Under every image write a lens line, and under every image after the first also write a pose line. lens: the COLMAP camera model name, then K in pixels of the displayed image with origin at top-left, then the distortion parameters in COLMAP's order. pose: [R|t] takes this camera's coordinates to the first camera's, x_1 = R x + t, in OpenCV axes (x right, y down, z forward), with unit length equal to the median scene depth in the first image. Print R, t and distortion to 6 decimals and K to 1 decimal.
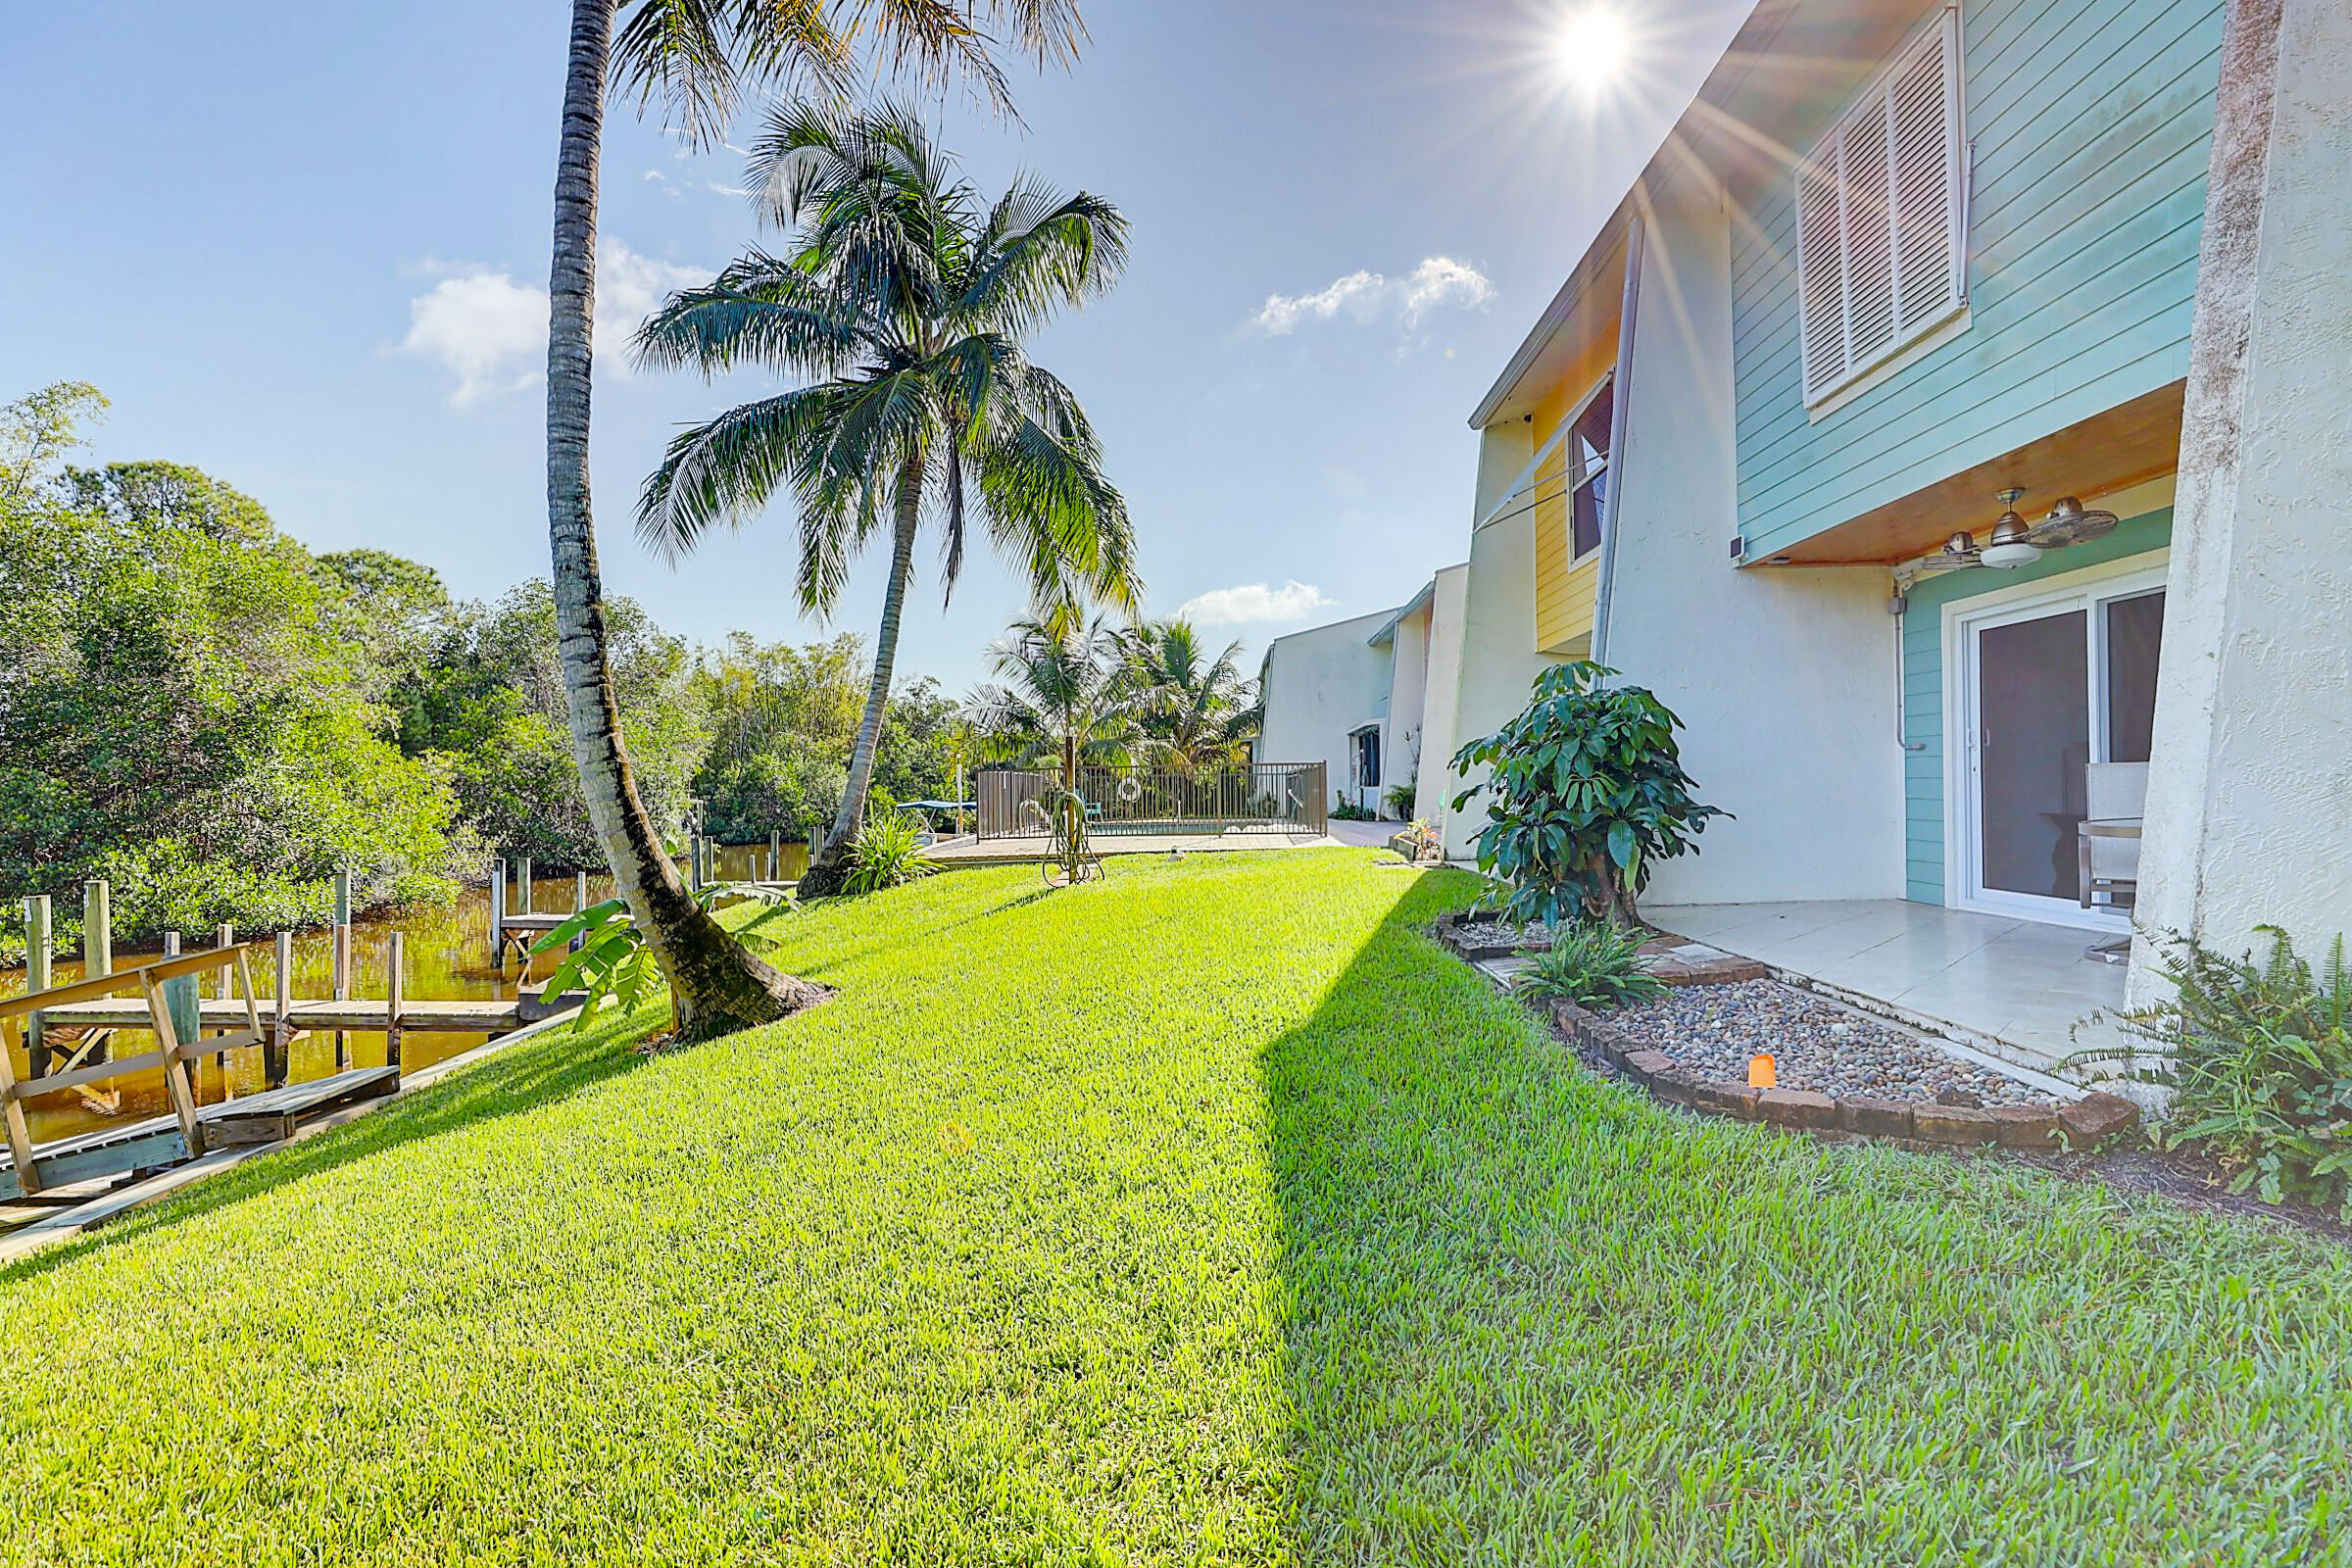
lens RADIAL K [[1068.2, 0, 1171.2], [0, 1068.2, 787.2], [0, 0, 1]] dist [-0.038254, 0.009194]
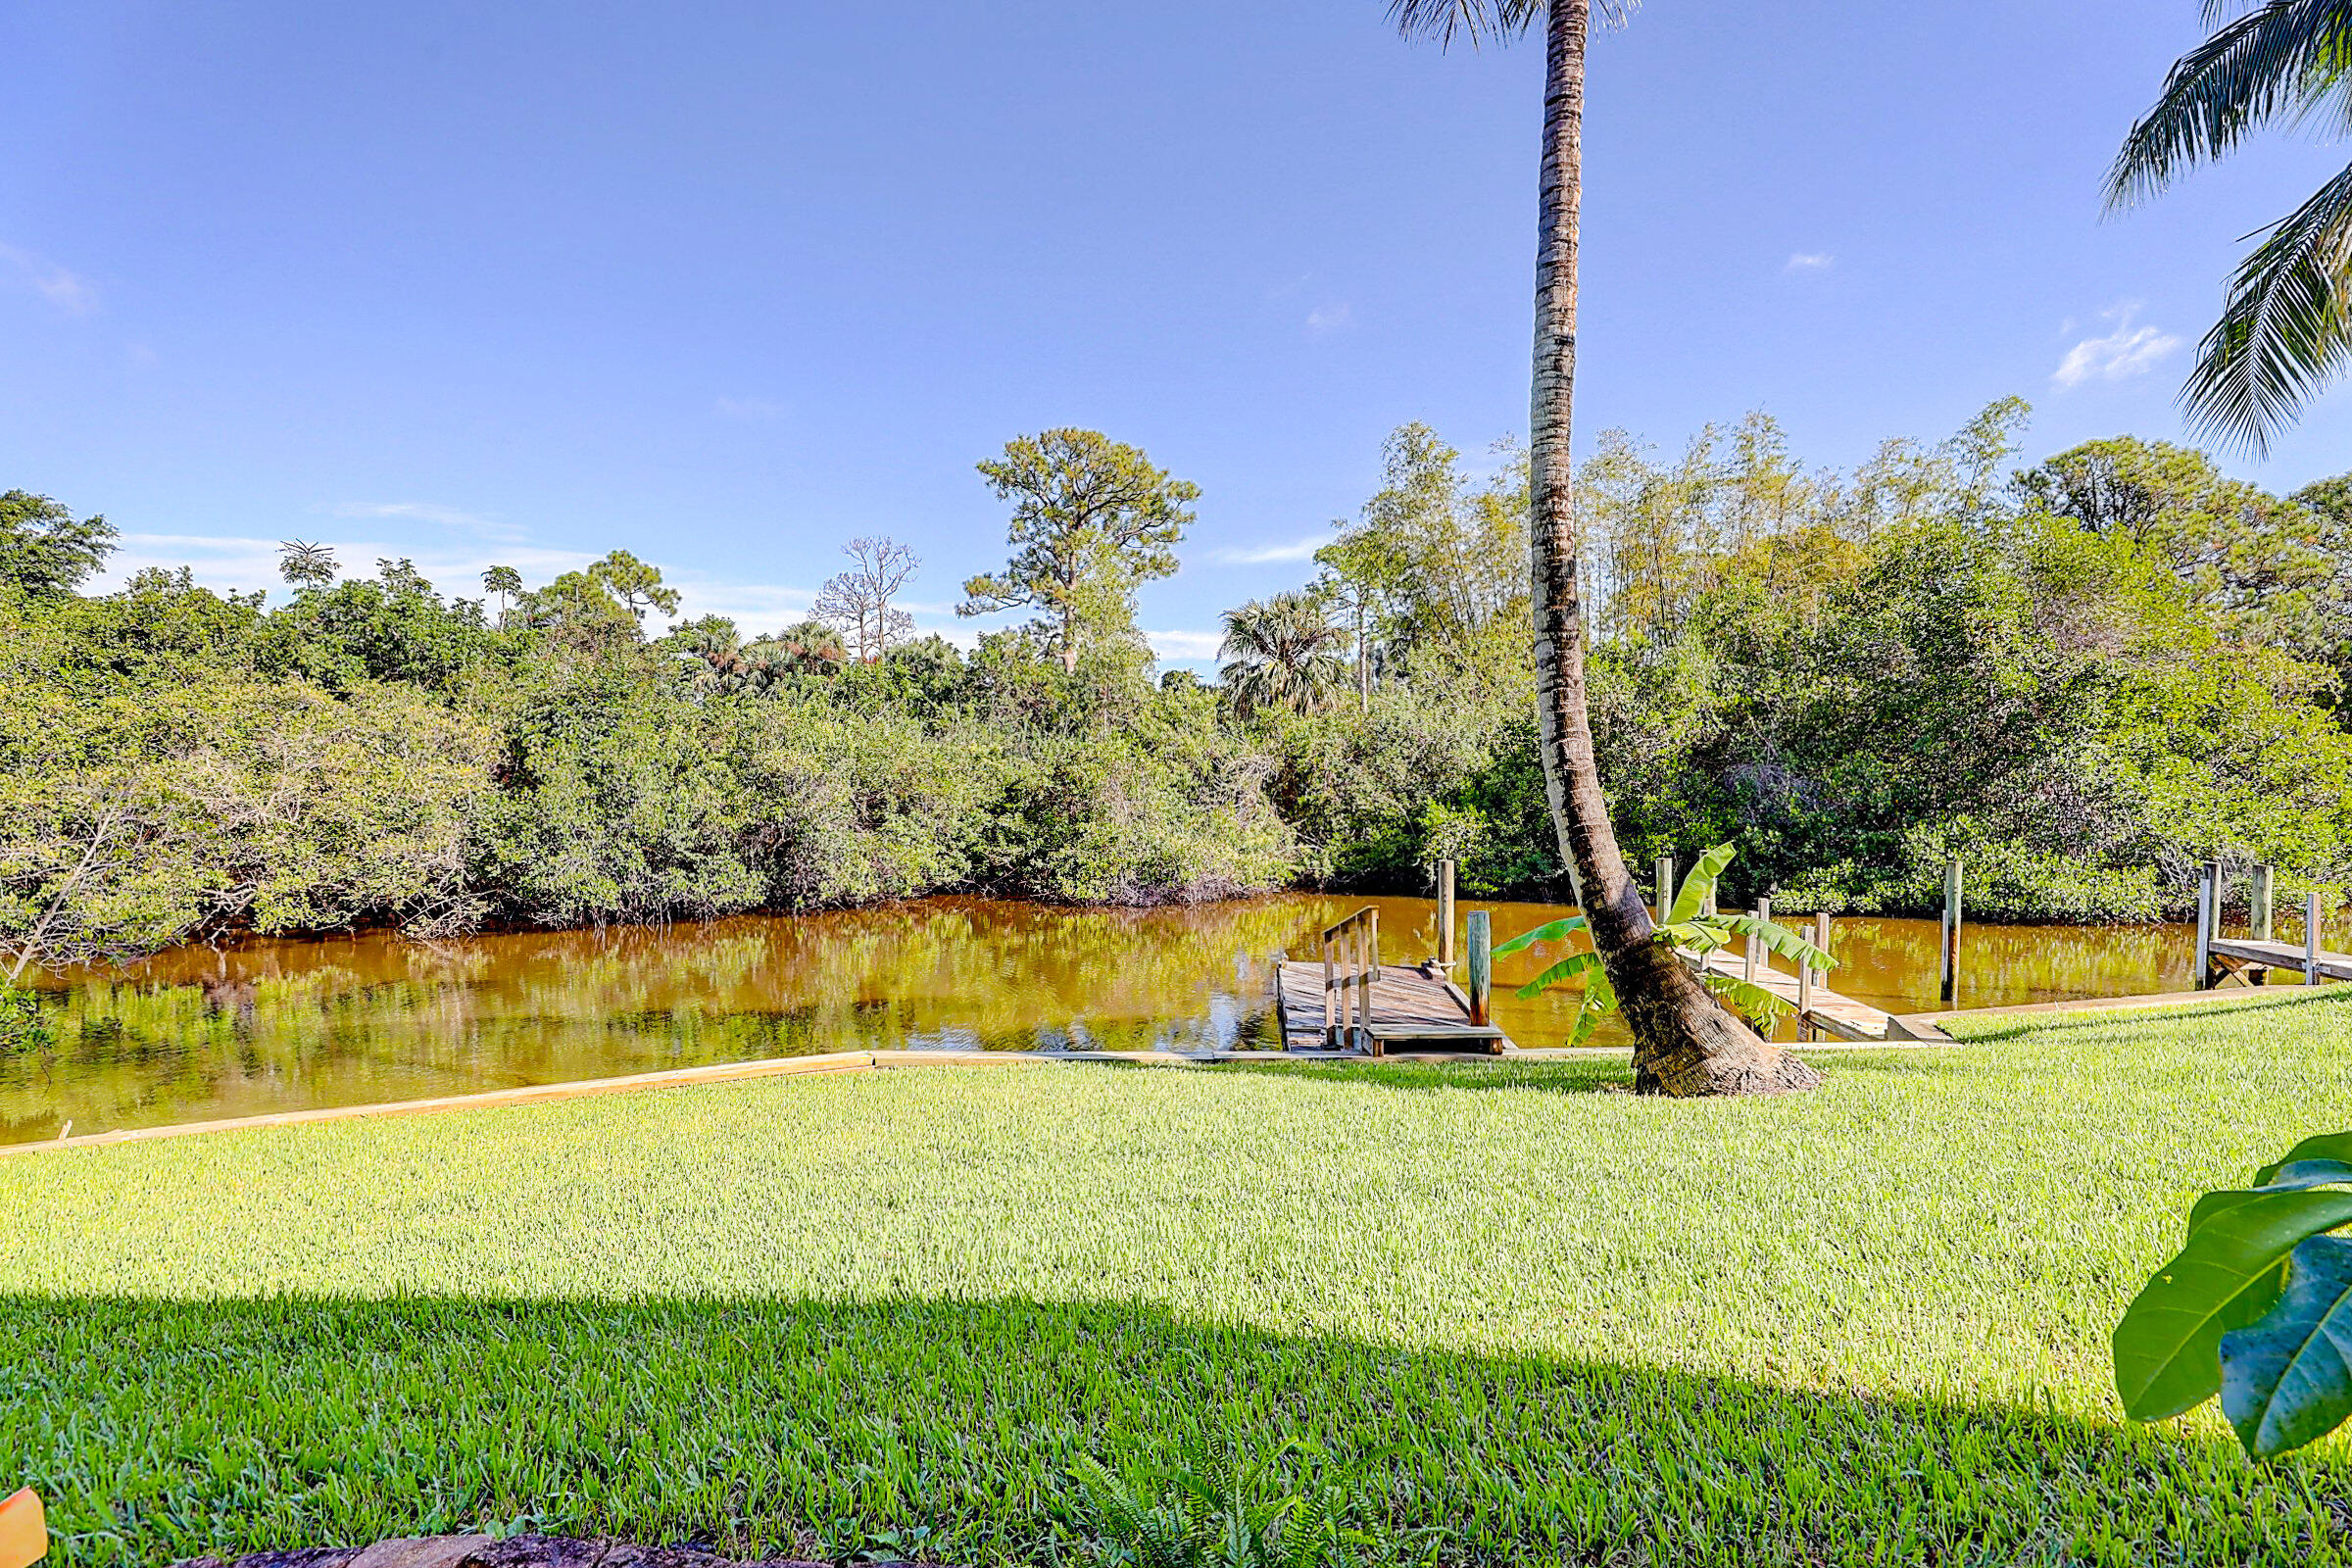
lens RADIAL K [[1068.2, 0, 1174.7], [0, 1068.2, 784.9], [0, 0, 1]] dist [-0.038254, 0.009194]
pose [[-0.044644, 0.019779, -0.998807, 0.413527], [0.008526, 0.999775, 0.019417, -0.029685], [0.998967, -0.007649, -0.044803, 0.654911]]
